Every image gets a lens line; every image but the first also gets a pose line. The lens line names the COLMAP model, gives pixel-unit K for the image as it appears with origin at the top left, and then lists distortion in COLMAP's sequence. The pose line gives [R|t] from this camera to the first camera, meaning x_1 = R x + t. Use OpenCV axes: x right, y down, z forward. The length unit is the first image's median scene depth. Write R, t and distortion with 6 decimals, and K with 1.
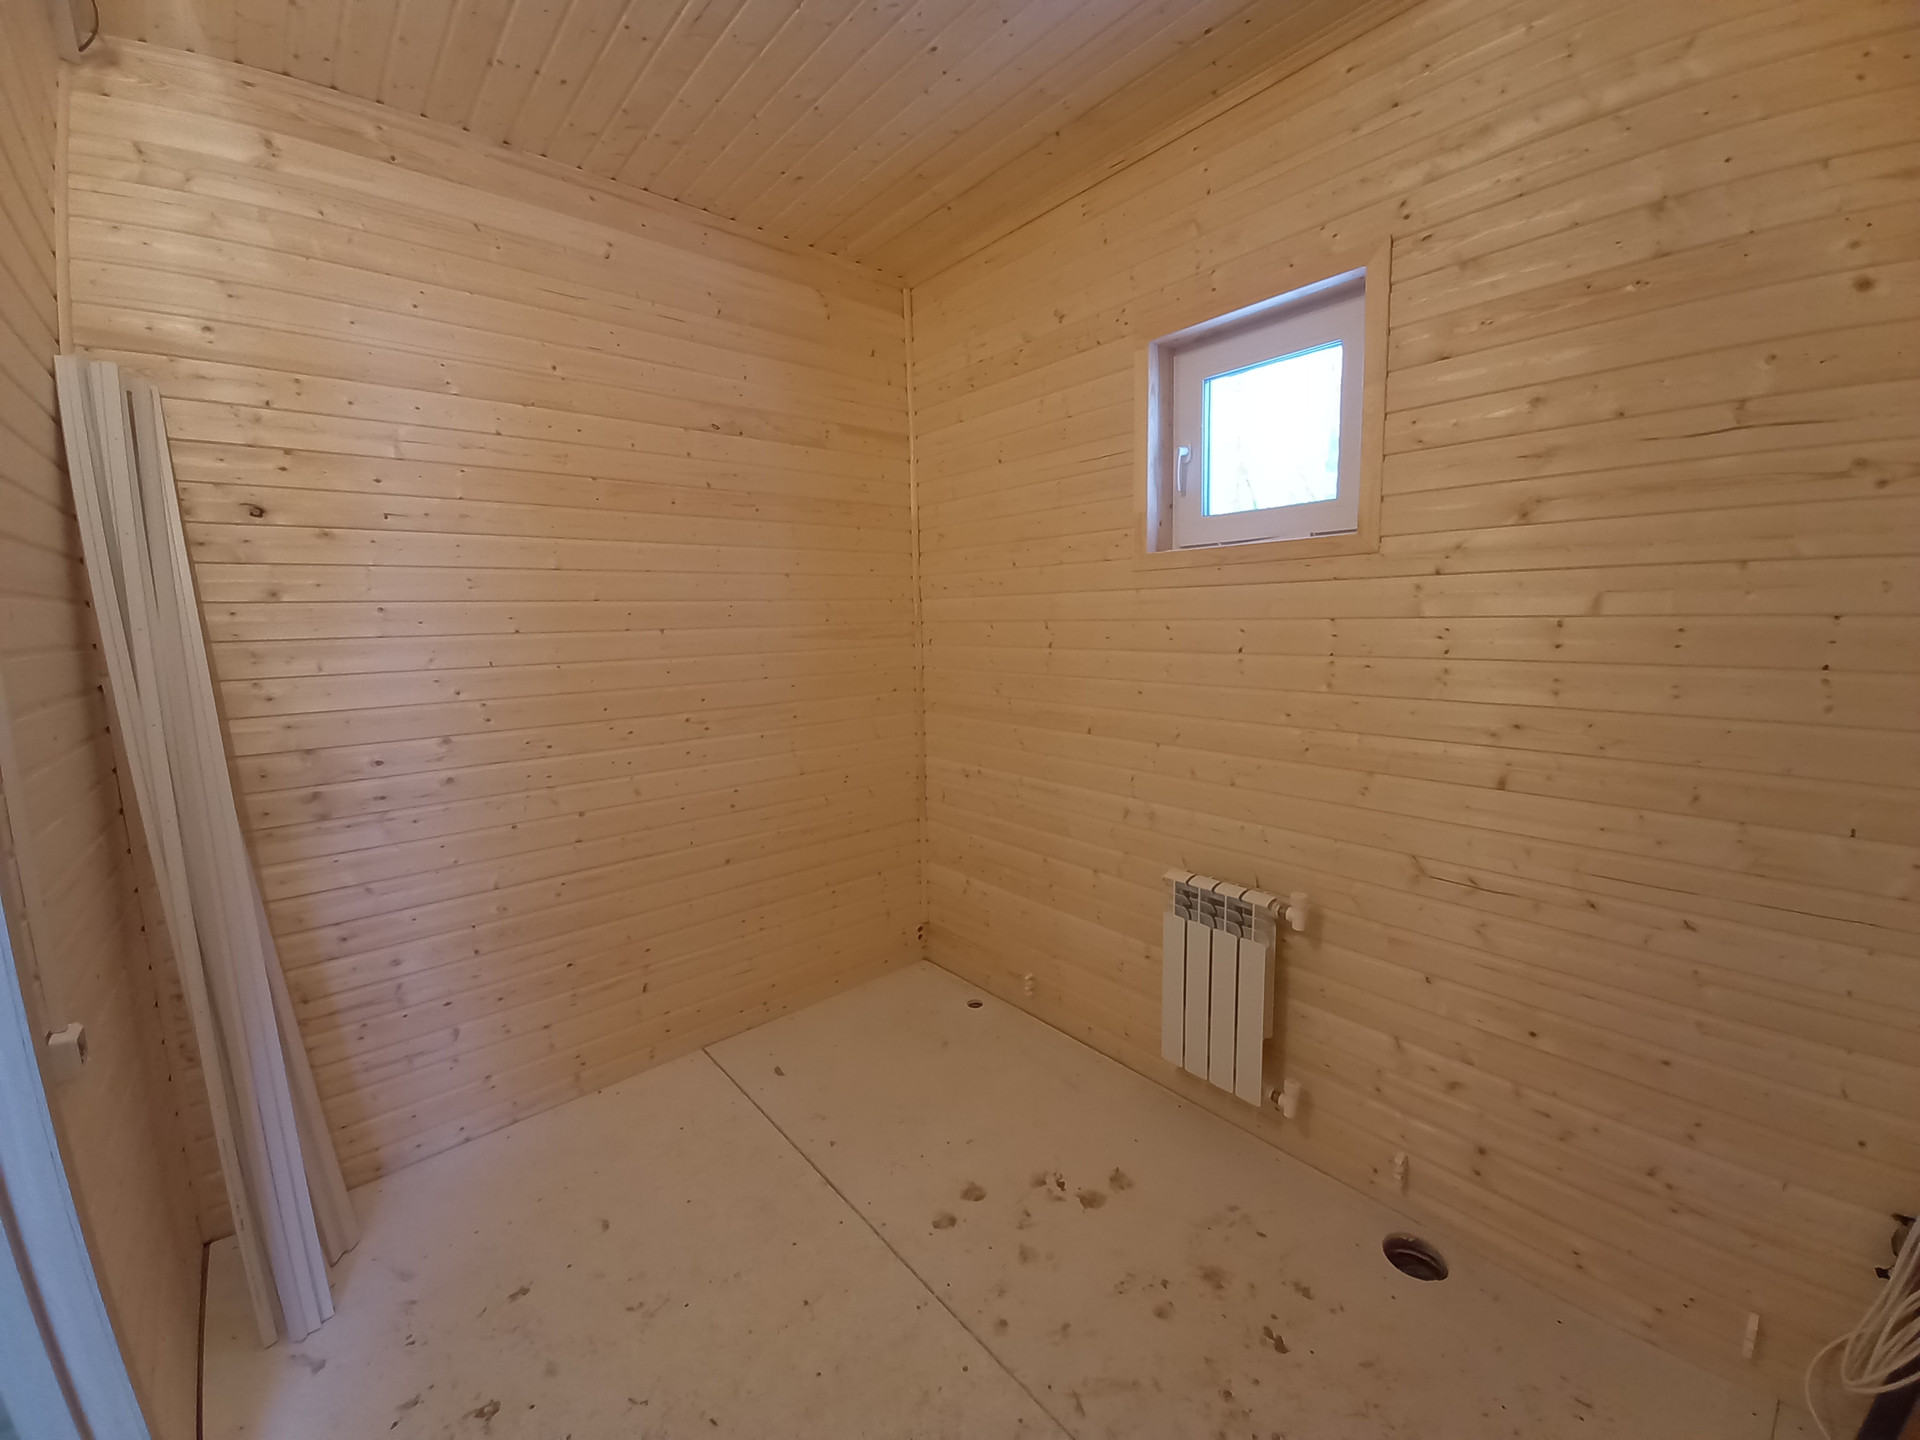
lens RADIAL K [[748.7, 0, 967.4], [0, 748.7, 711.4], [0, 0, 1]] dist [0.019862, -0.017115]
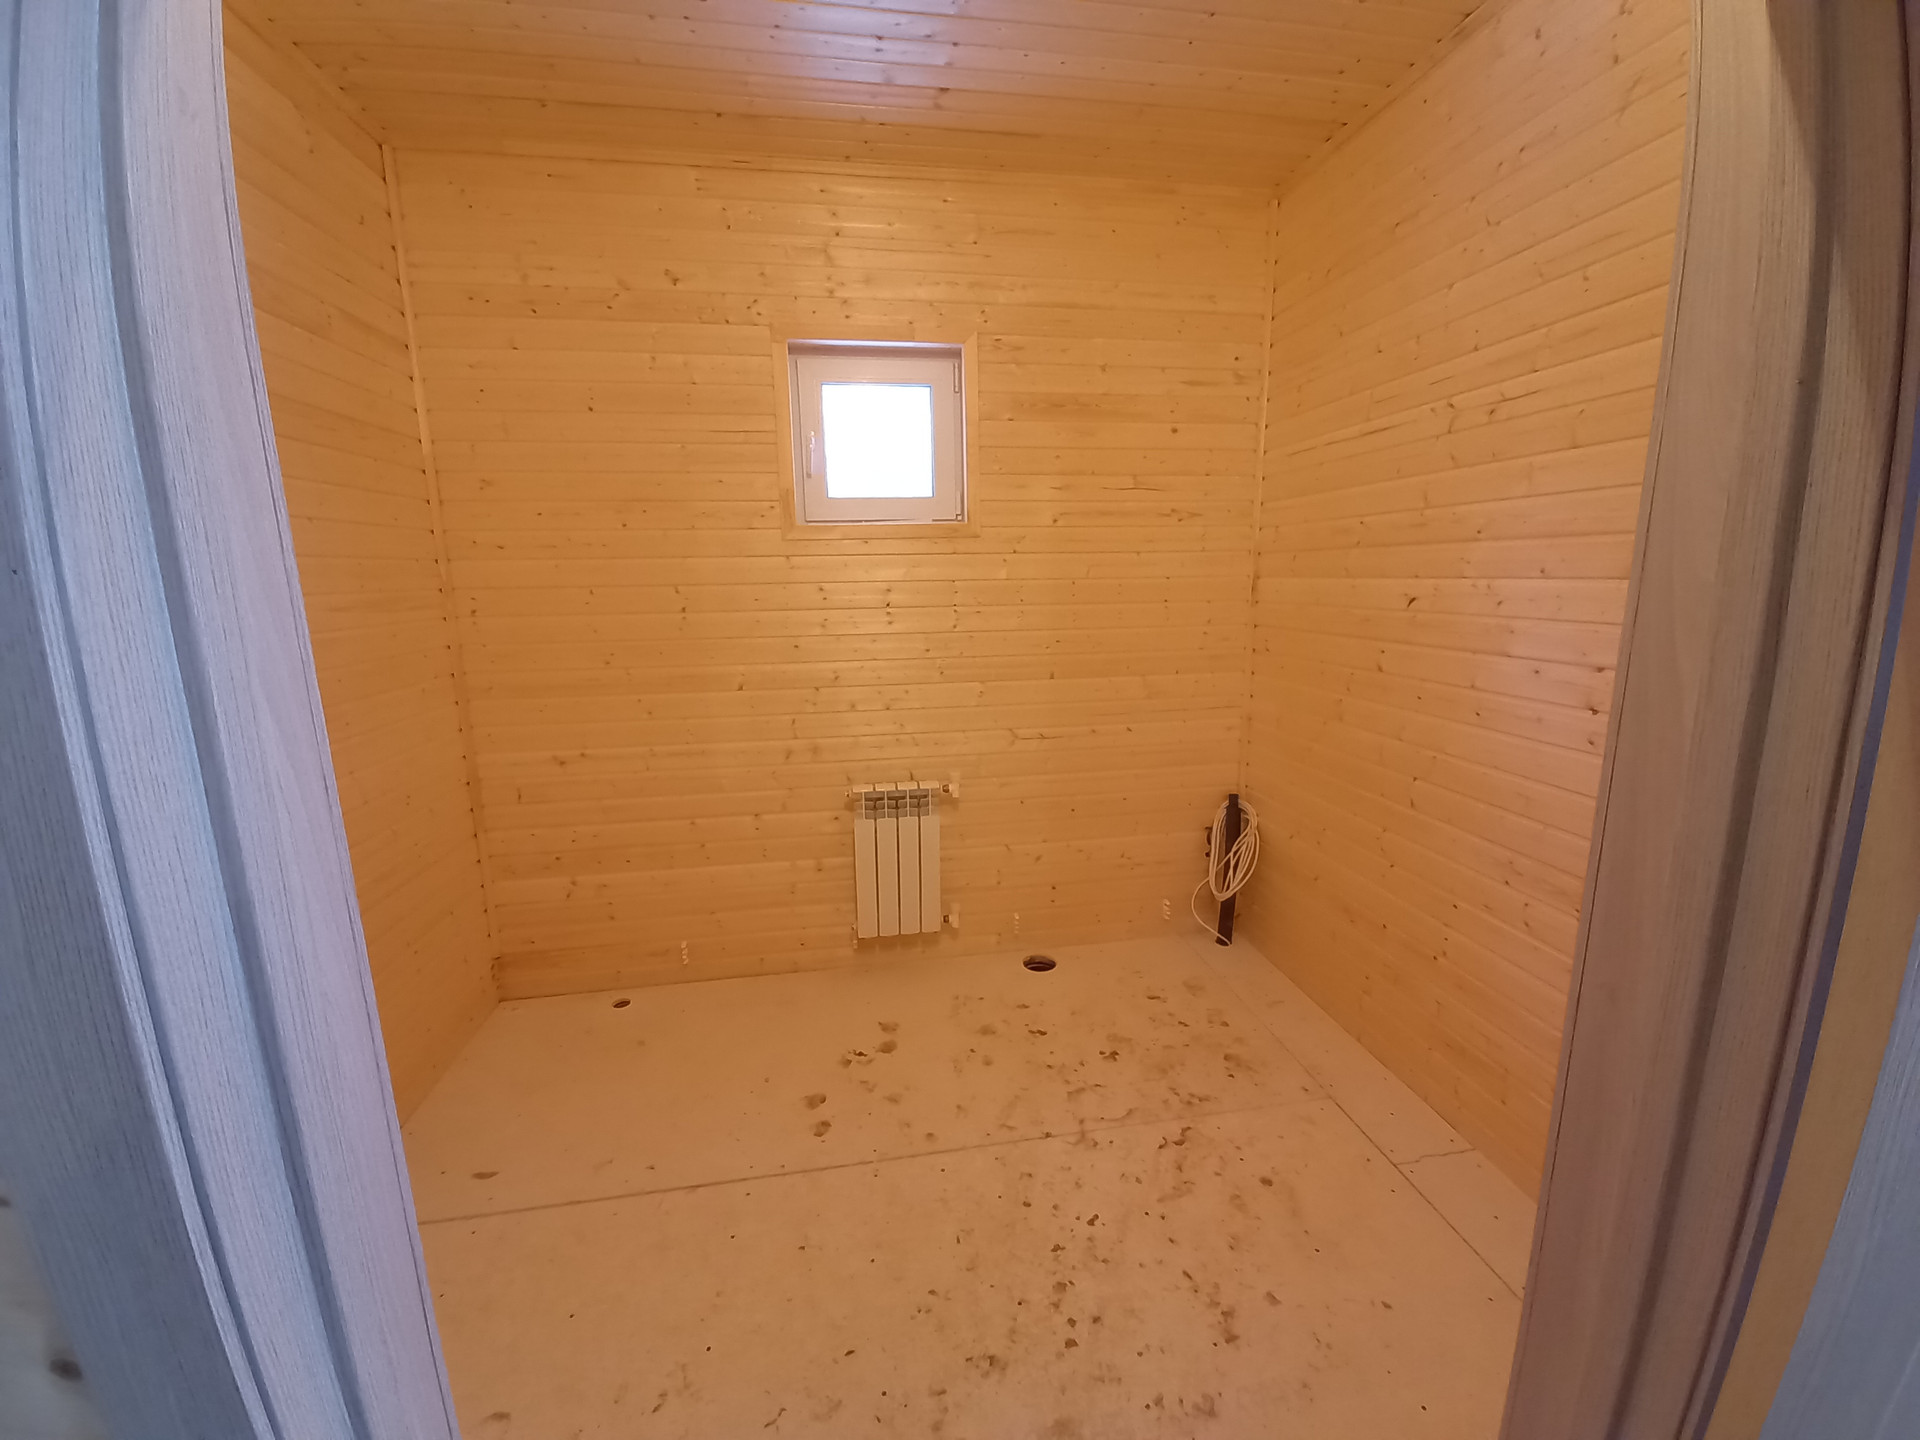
lens RADIAL K [[752.2, 0, 969.2], [0, 752.2, 710.7], [0, 0, 1]] dist [0.009235, -0.012444]
pose [[0.525458, -0.149857, 0.837518, -0.634501], [0.111444, 0.988008, 0.106864, -0.022521], [-0.843489, 0.037184, 0.535858, 0.164293]]
